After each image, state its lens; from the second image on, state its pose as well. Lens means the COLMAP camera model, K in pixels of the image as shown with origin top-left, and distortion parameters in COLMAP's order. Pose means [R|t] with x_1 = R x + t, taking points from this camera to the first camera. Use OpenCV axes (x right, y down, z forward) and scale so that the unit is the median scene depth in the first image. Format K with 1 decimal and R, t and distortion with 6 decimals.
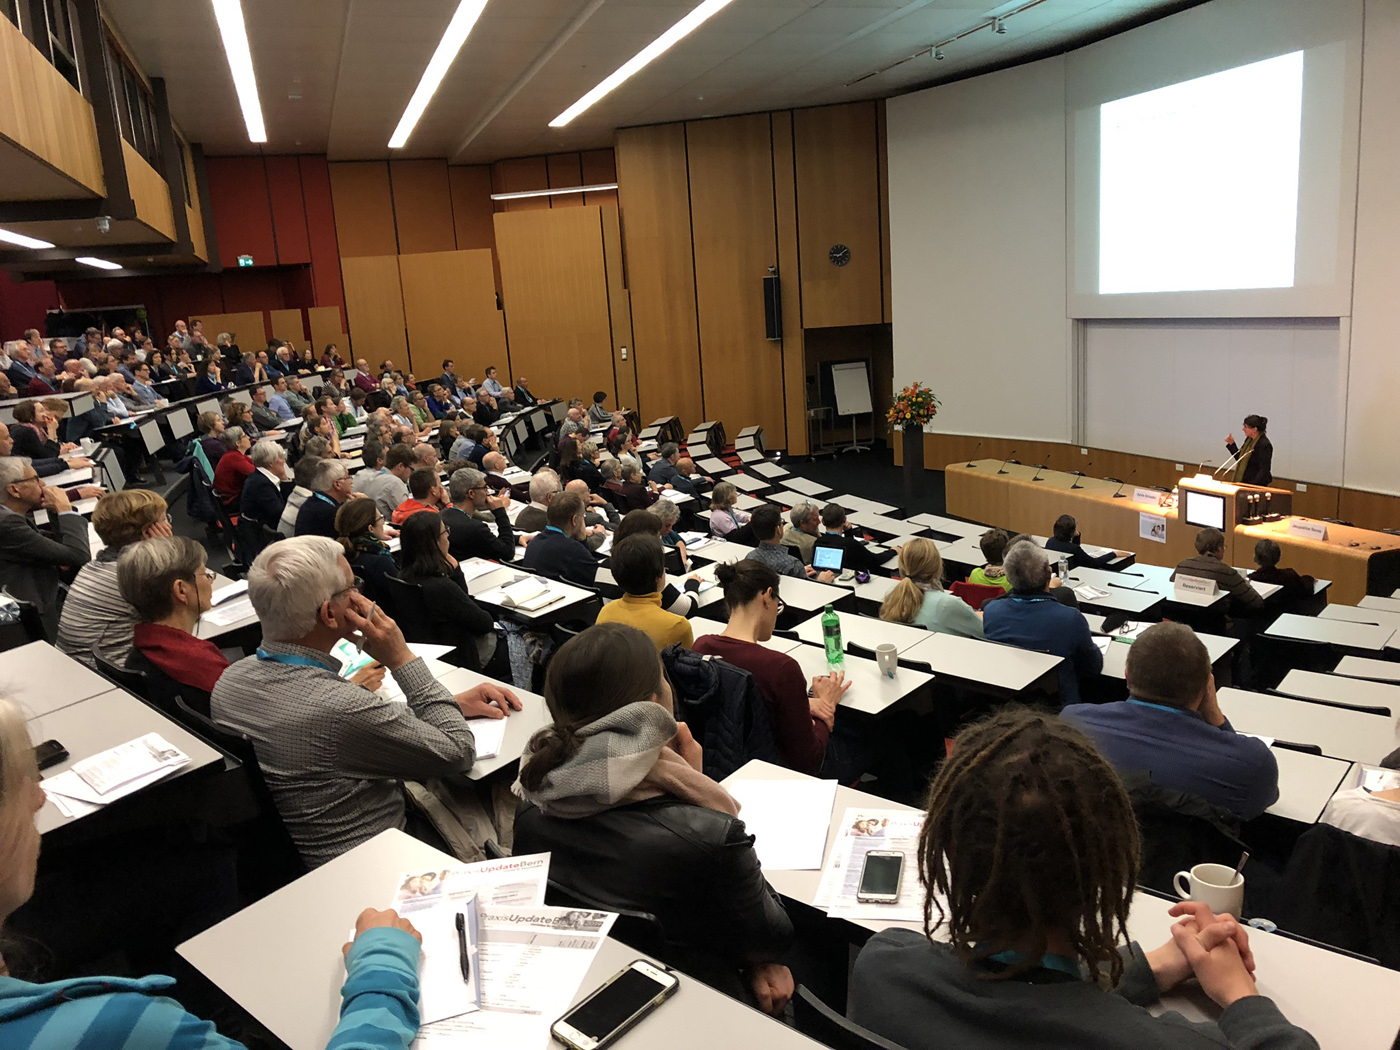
lens RADIAL K [[1163.7, 0, 694.5], [0, 1163.7, 534.9], [0, 0, 1]] dist [0.048762, -0.026621]
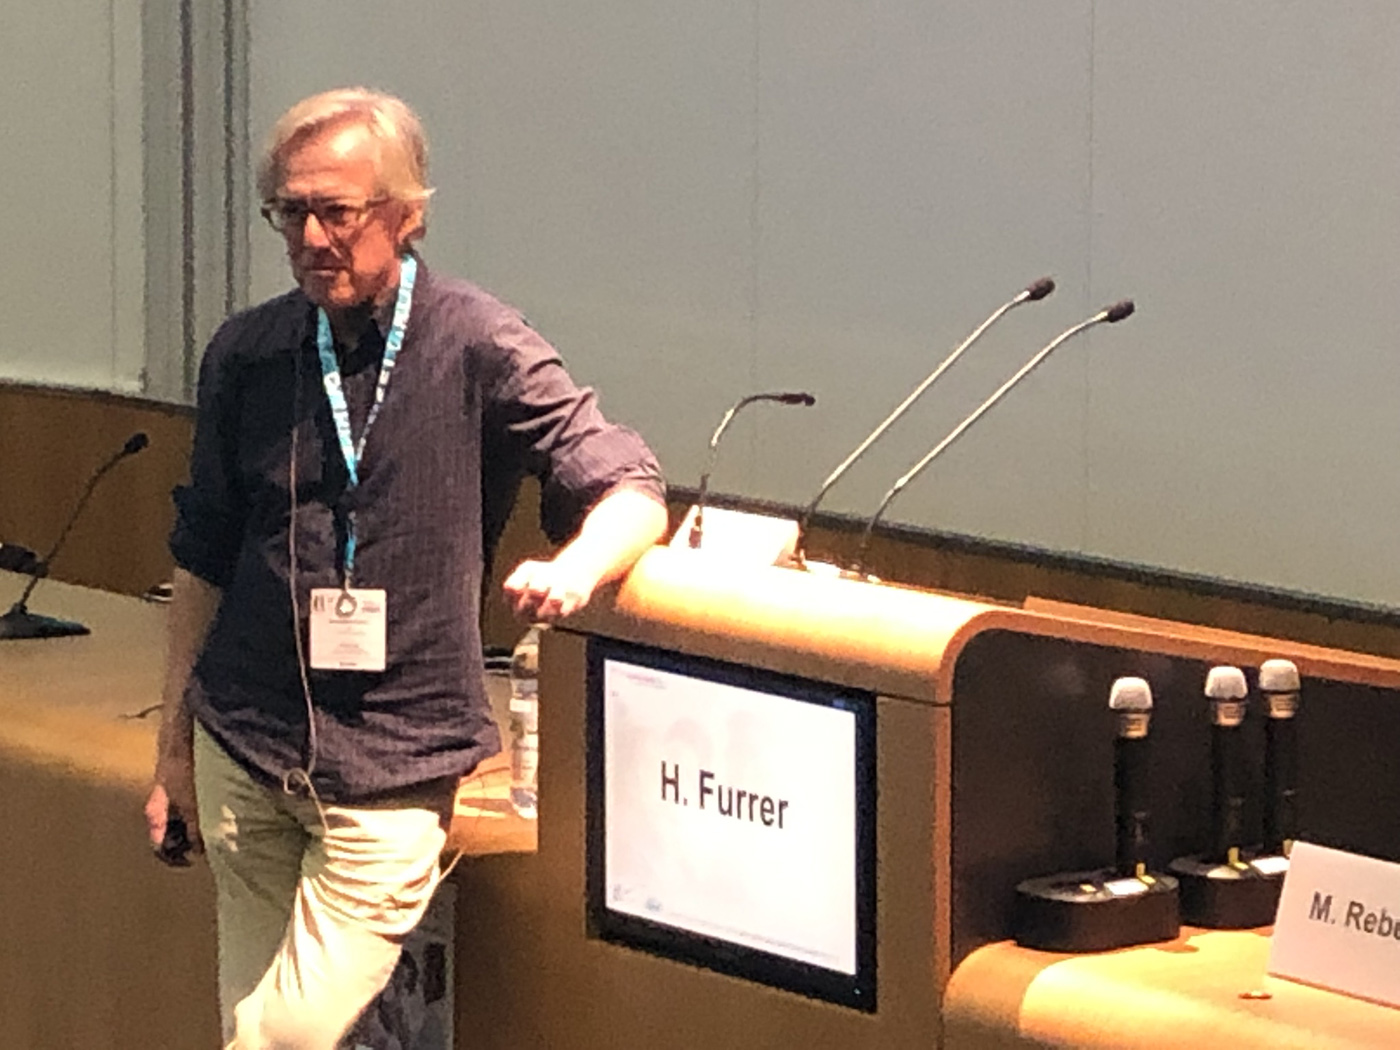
lens RADIAL K [[5583.6, 0, 704.6], [0, 5583.6, 526.8], [0, 0, 1]] dist [0.472981, 0.000000]
pose [[0.954297, 0.033239, 0.297004, 0.252293], [-0.006218, 0.995789, -0.091463, 0.000473], [-0.298794, 0.085436, 0.950486, 0.451845]]
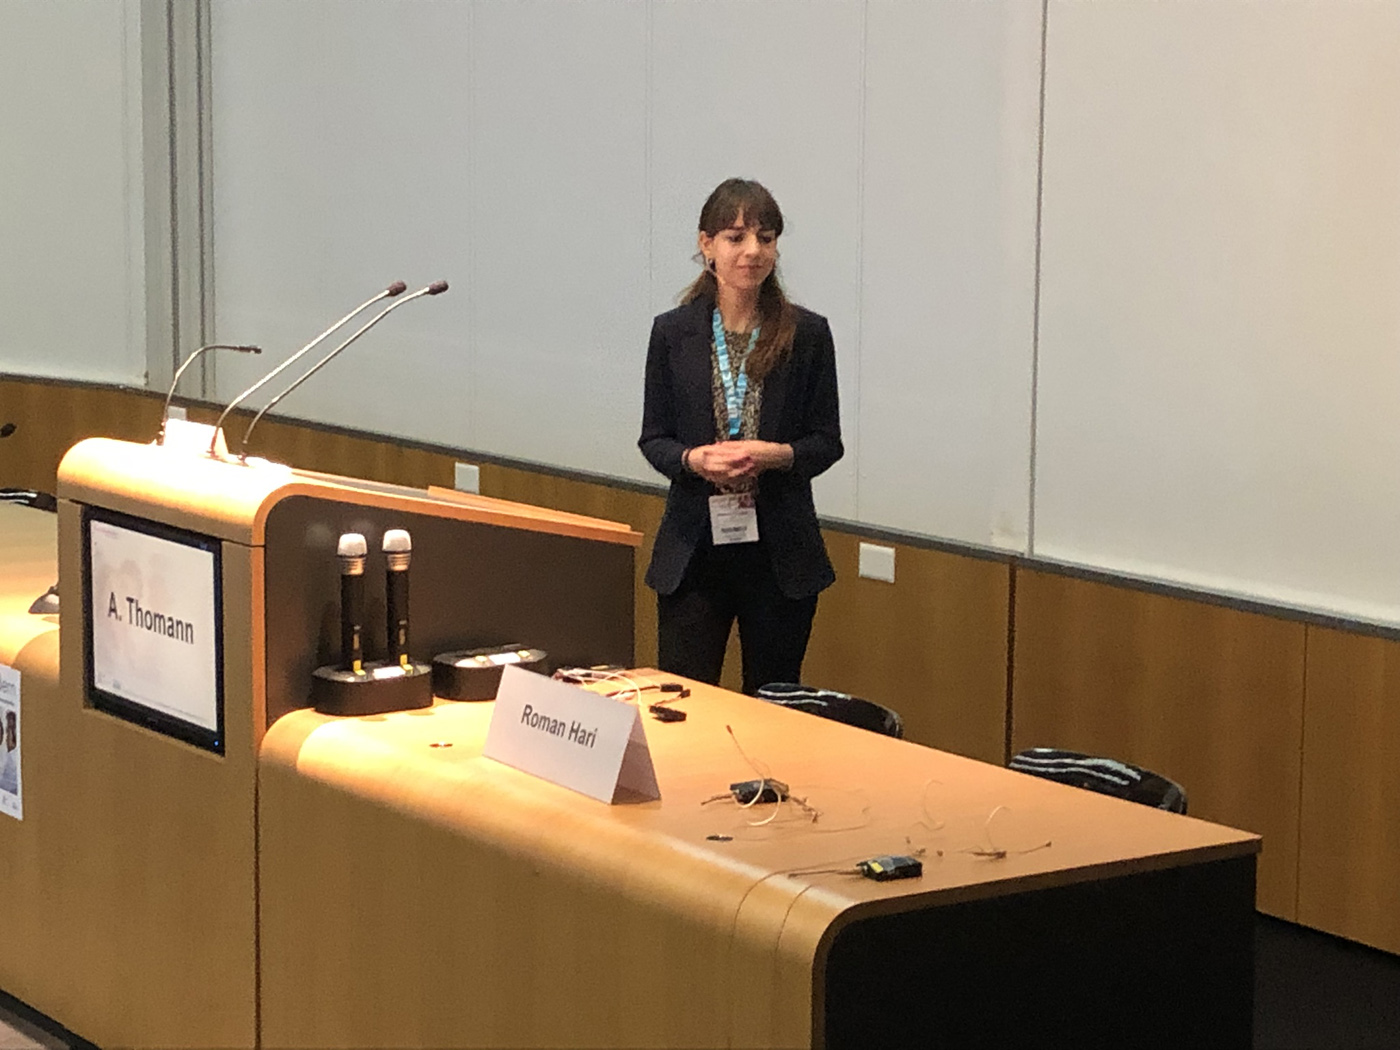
lens RADIAL K [[3125.9, 0, 712.3], [0, 3125.9, 529.2], [0, 0, 1]] dist [0.201143, 0.000000]
pose [[0.963377, 0.040489, 0.265078, 0.364218], [-0.018390, 0.996183, -0.085327, 0.002036], [-0.267521, 0.077327, 0.960444, 0.509098]]
